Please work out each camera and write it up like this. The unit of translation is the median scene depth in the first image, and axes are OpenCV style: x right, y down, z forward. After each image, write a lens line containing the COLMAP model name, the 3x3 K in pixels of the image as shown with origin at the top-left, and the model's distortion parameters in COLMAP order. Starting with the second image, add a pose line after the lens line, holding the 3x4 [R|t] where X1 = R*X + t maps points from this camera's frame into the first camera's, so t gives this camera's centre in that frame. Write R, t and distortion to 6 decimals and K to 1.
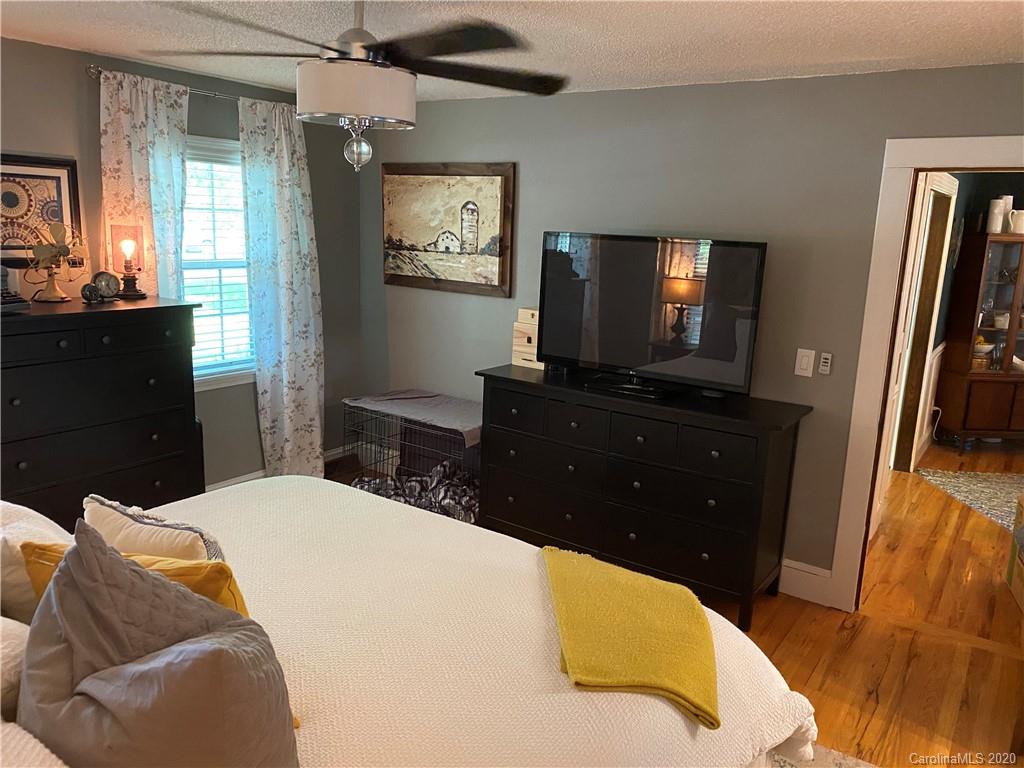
lens RADIAL K [[781.8, 0, 511.0], [0, 781.8, 385.3], [0, 0, 1]] dist [0.013410, 0.005480]
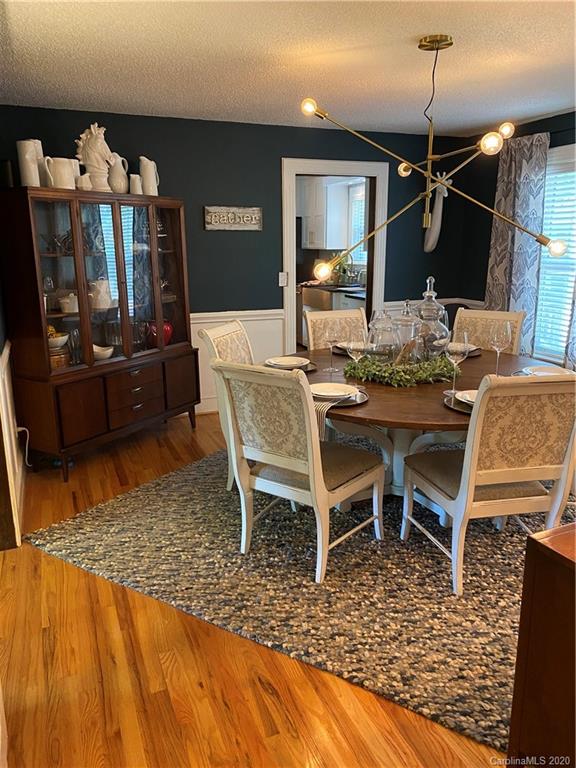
lens RADIAL K [[586.3, 0, 288.5], [0, 586.3, 384.2], [0, 0, 1]] dist [0.013410, 0.005480]
pose [[0.545313, -0.233648, 0.805011, 0.250169], [0.197245, 0.969167, 0.147679, -0.047258], [-0.814695, 0.078253, 0.574586, 0.488555]]
